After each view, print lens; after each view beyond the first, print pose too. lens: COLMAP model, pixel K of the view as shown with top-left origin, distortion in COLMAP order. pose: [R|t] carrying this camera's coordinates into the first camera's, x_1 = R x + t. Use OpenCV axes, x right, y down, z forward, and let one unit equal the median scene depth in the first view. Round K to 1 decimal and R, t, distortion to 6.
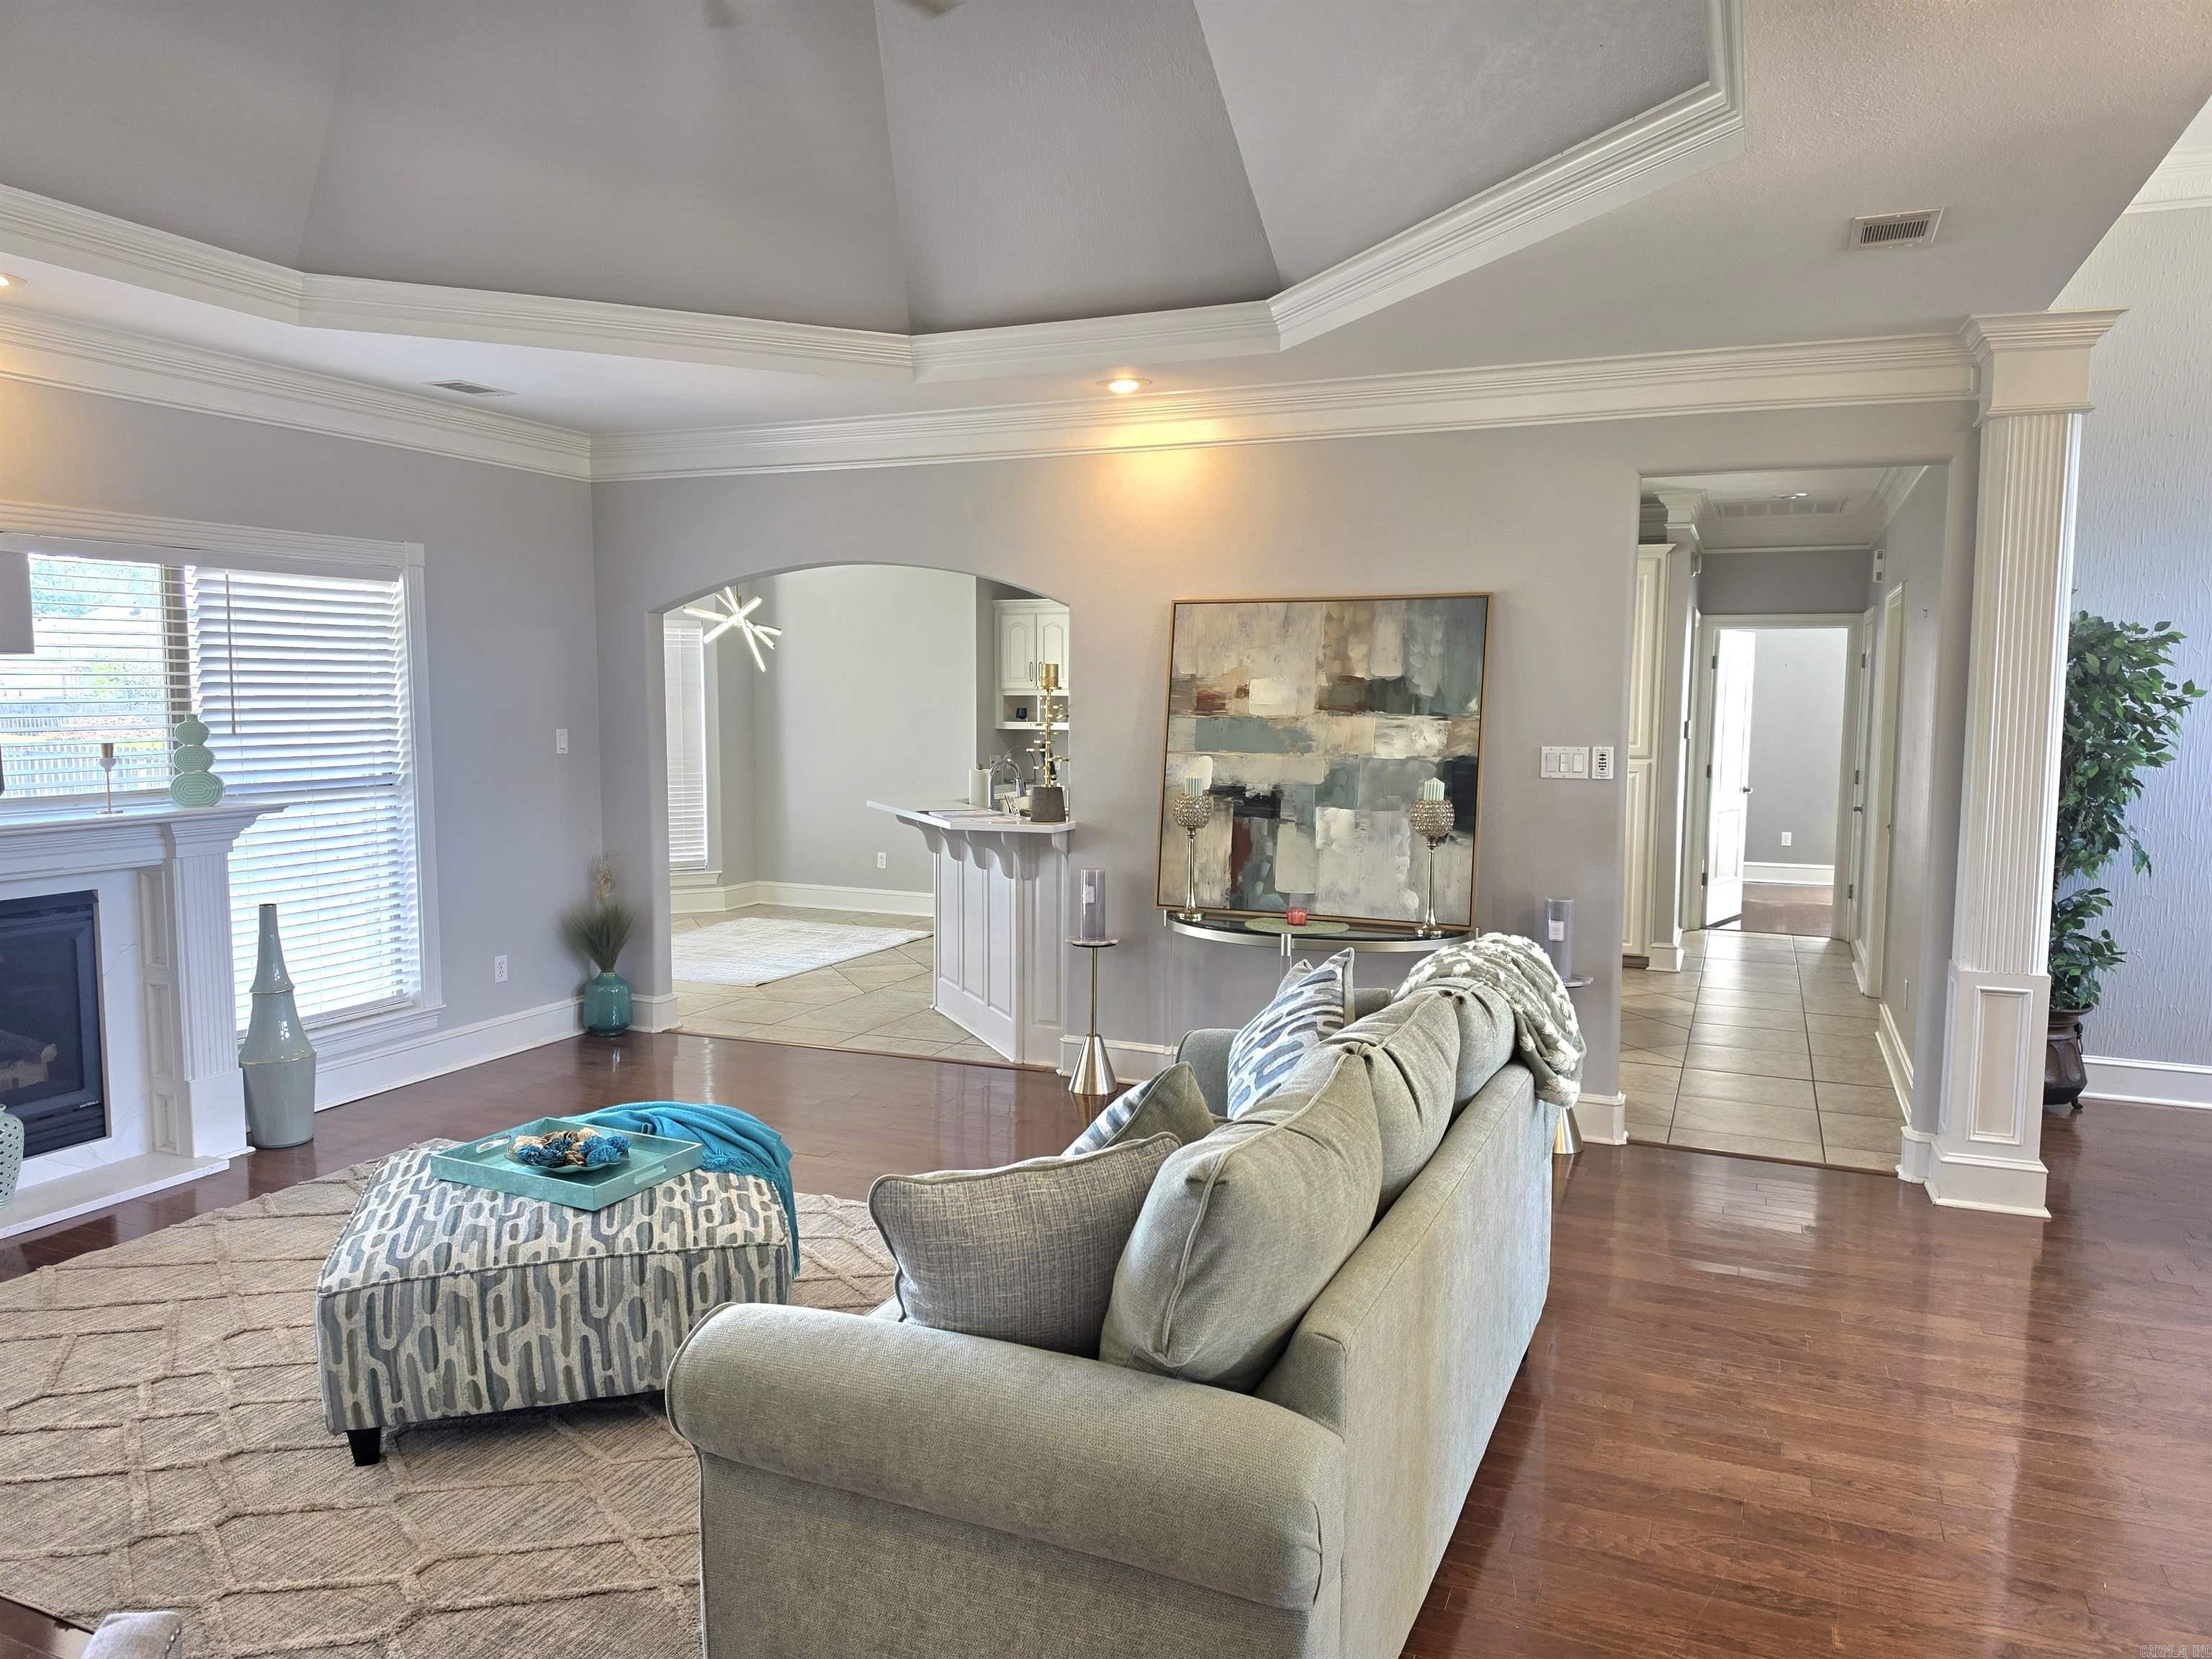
lens RADIAL K [[1529.4, 0, 1070.5], [0, 1529.4, 823.8], [0, 0, 1]] dist [0.129471, -0.209371]
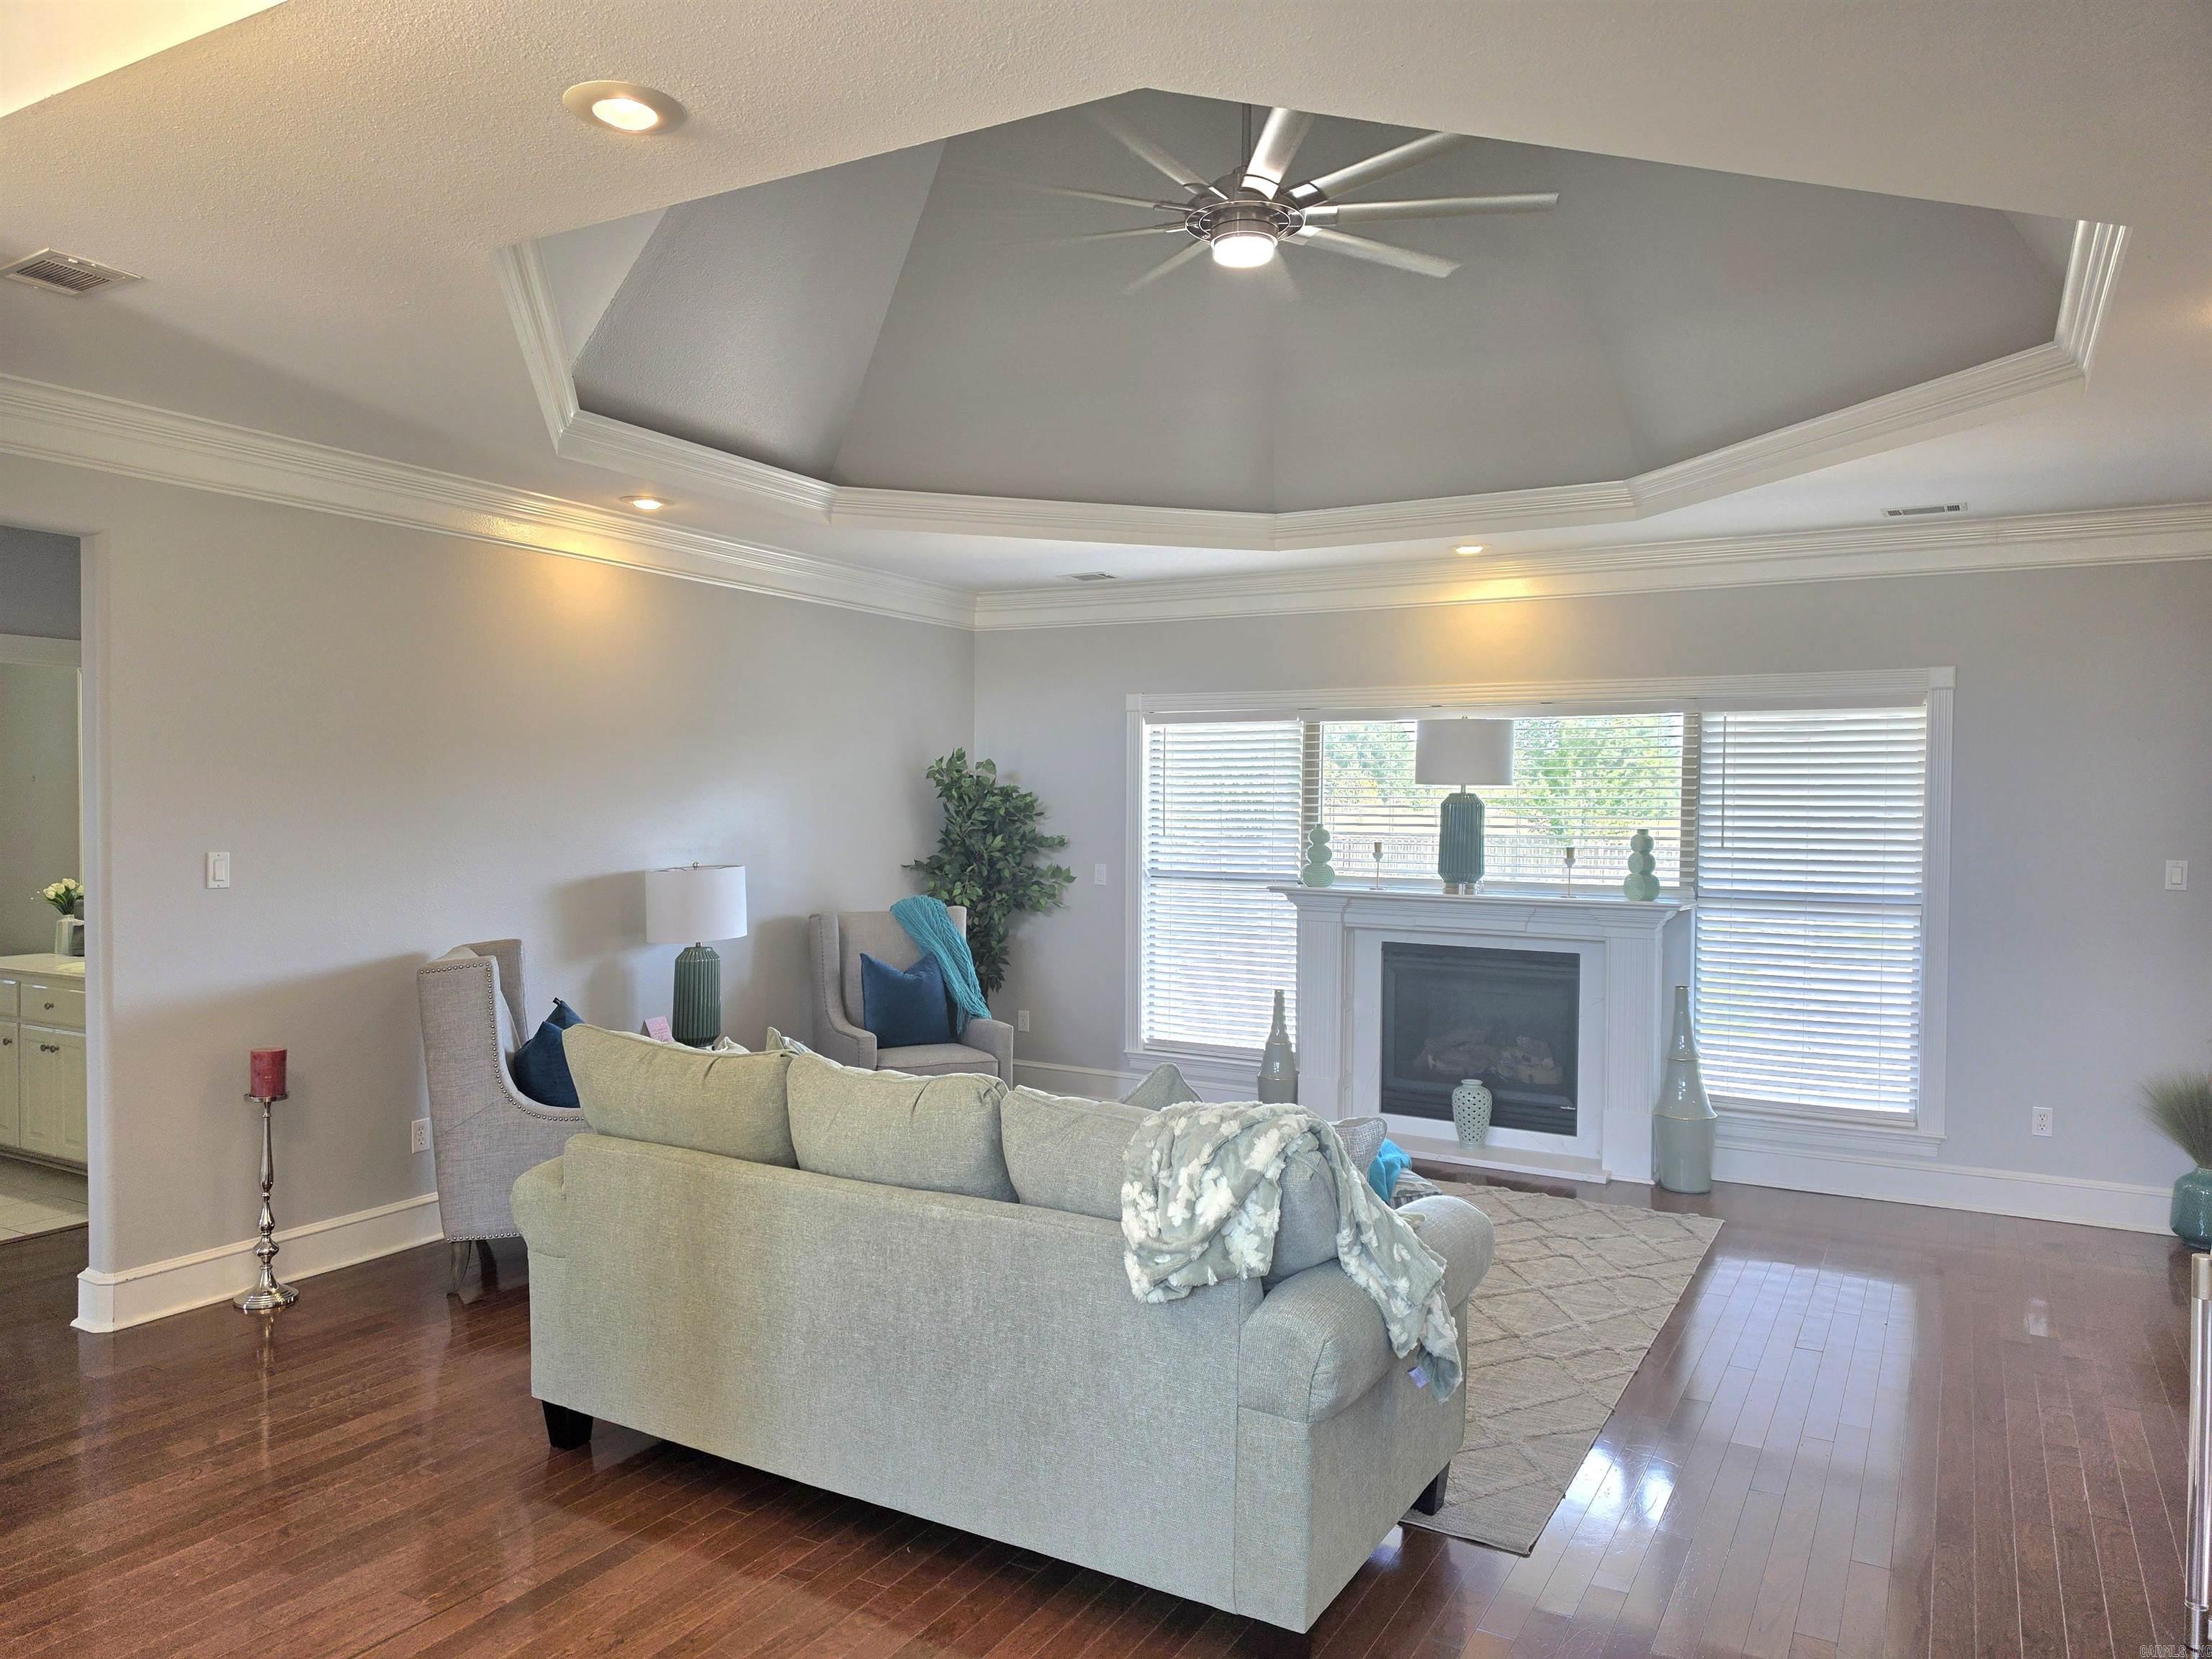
lens RADIAL K [[1508.4, 0, 1096.0], [0, 1508.4, 845.0], [0, 0, 1]] dist [0.112641, -0.151493]
pose [[-0.099376, 0.020301, -0.994843, 0.676377], [-0.096972, 0.994835, 0.029987, -0.046936], [0.990314, 0.099451, -0.096894, 0.622018]]
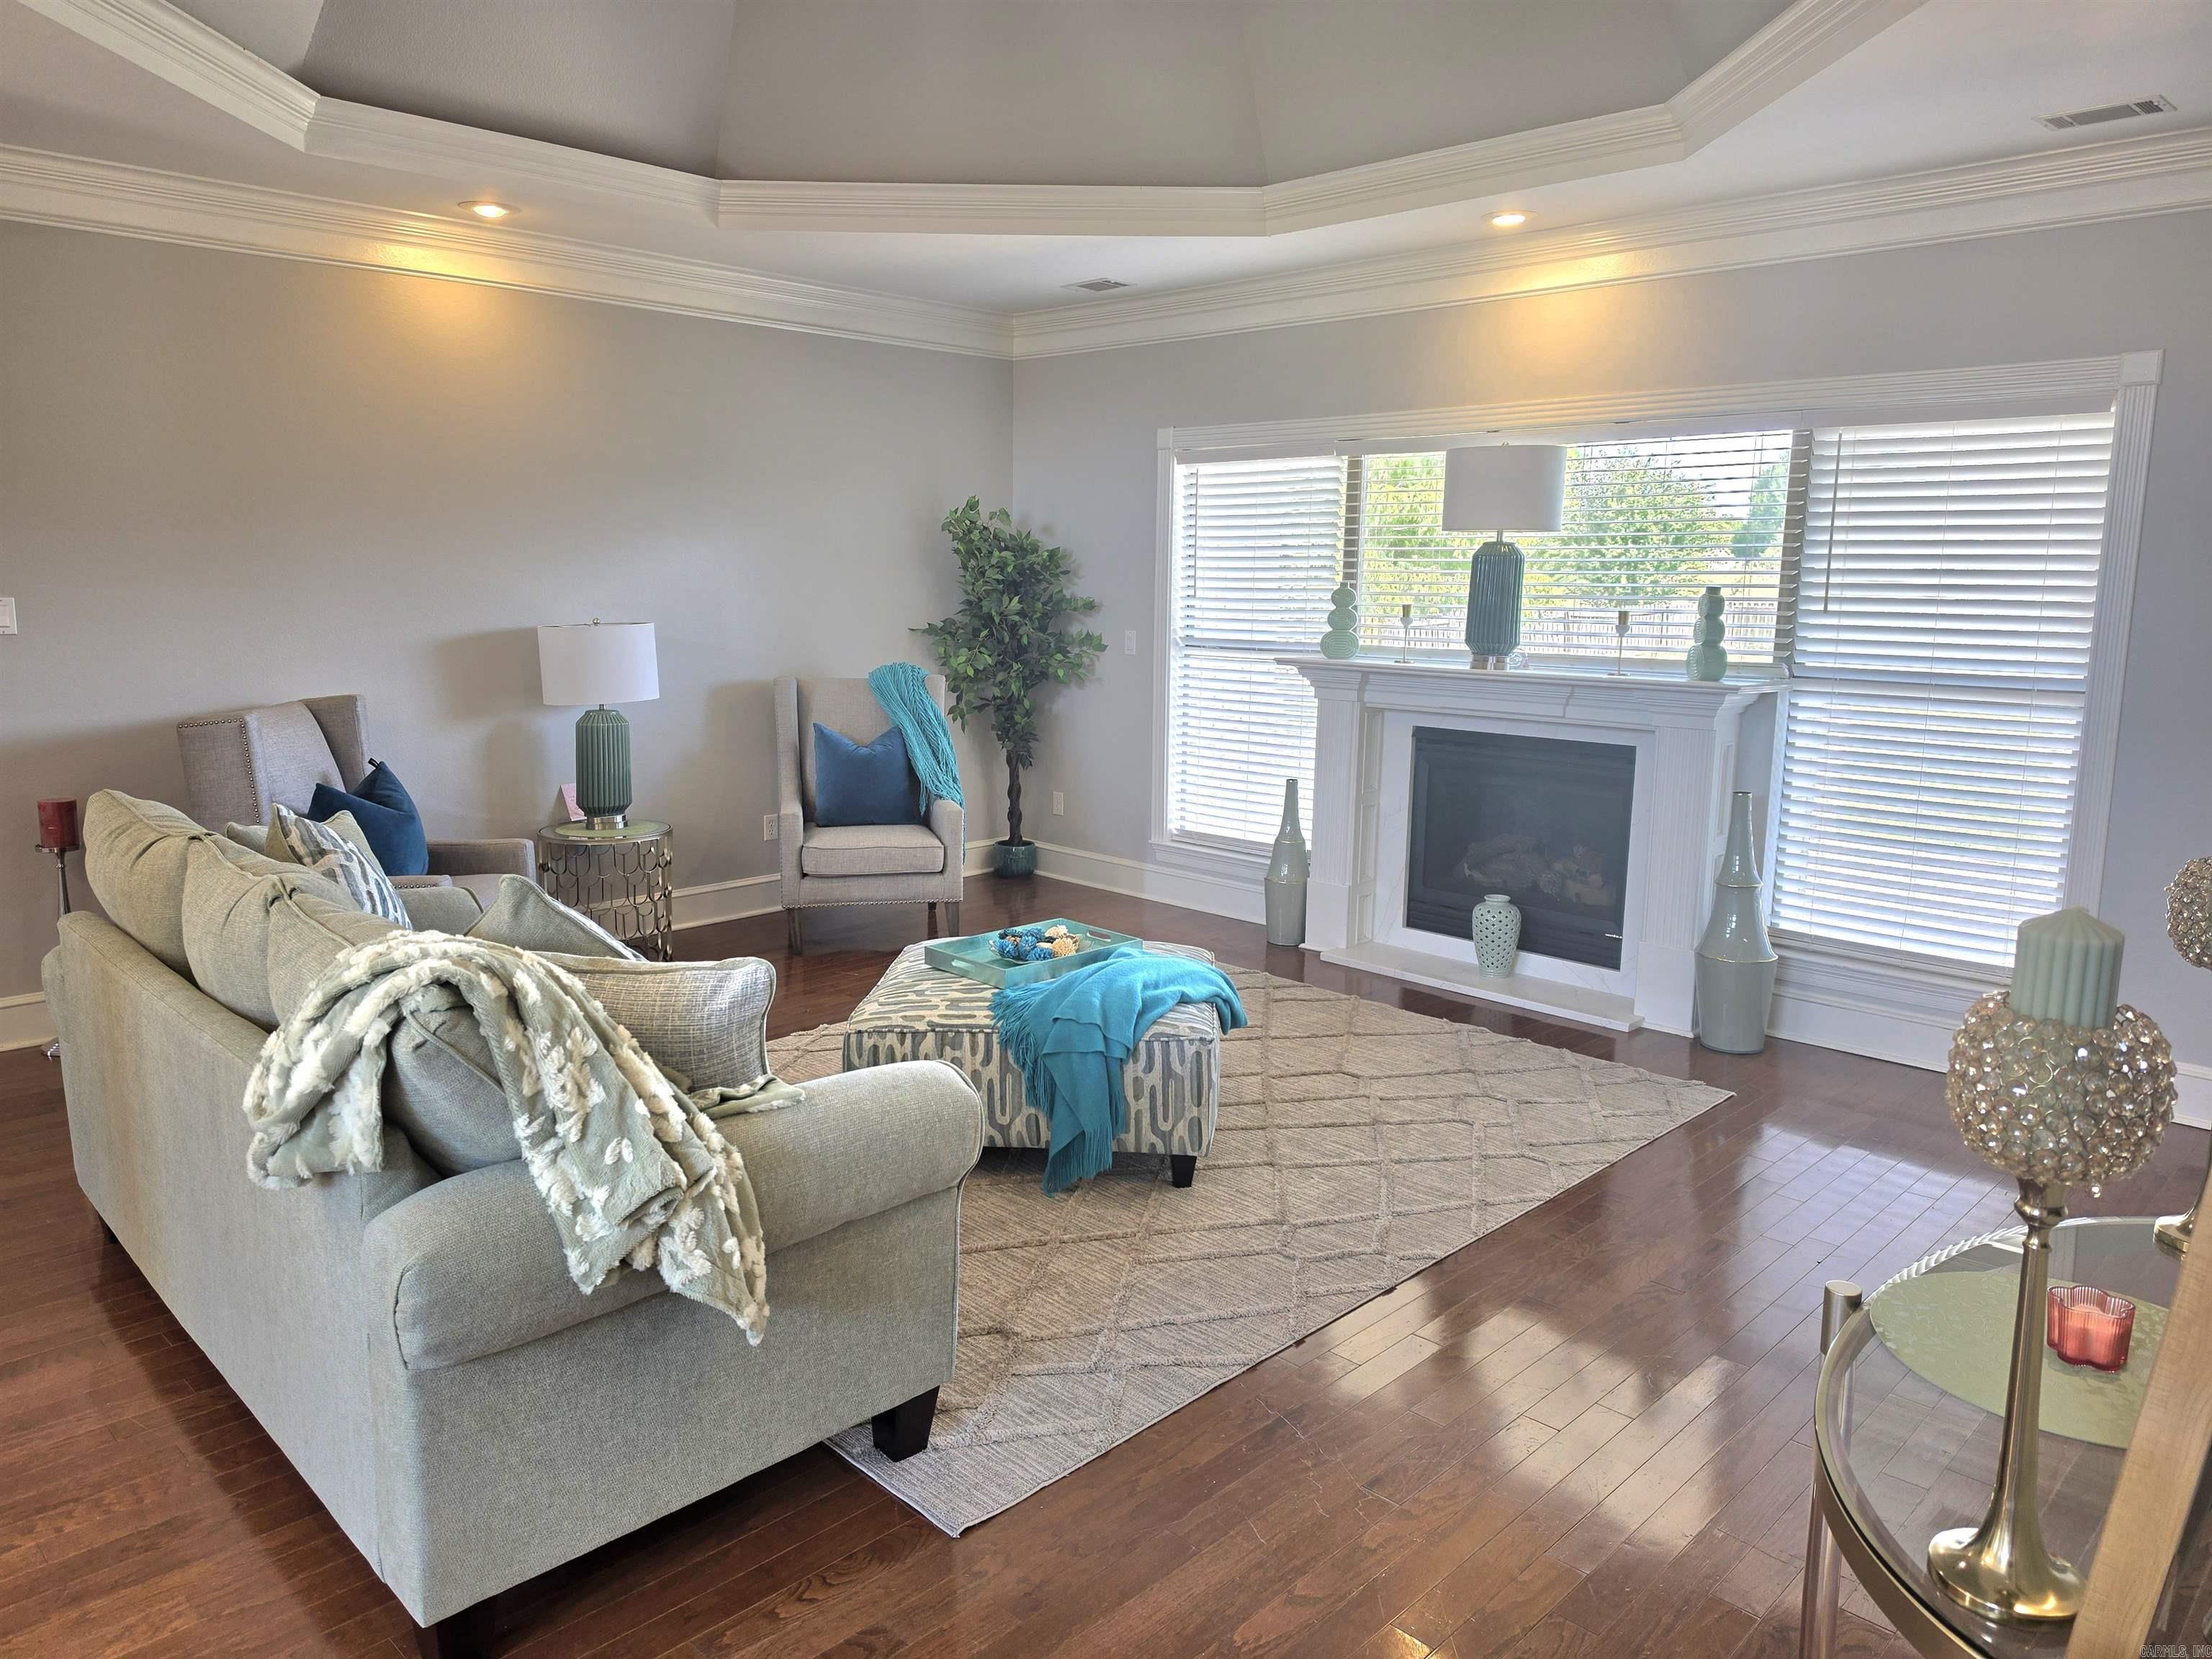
lens RADIAL K [[1507.4, 0, 1087.1], [0, 1507.4, 816.6], [0, 0, 1]] dist [0.111140, -0.150987]
pose [[-0.356919, 0.139927, -0.923596, 0.452897], [-0.094584, 0.978223, 0.184755, -0.063634], [0.929335, 0.153300, -0.335912, 0.900173]]
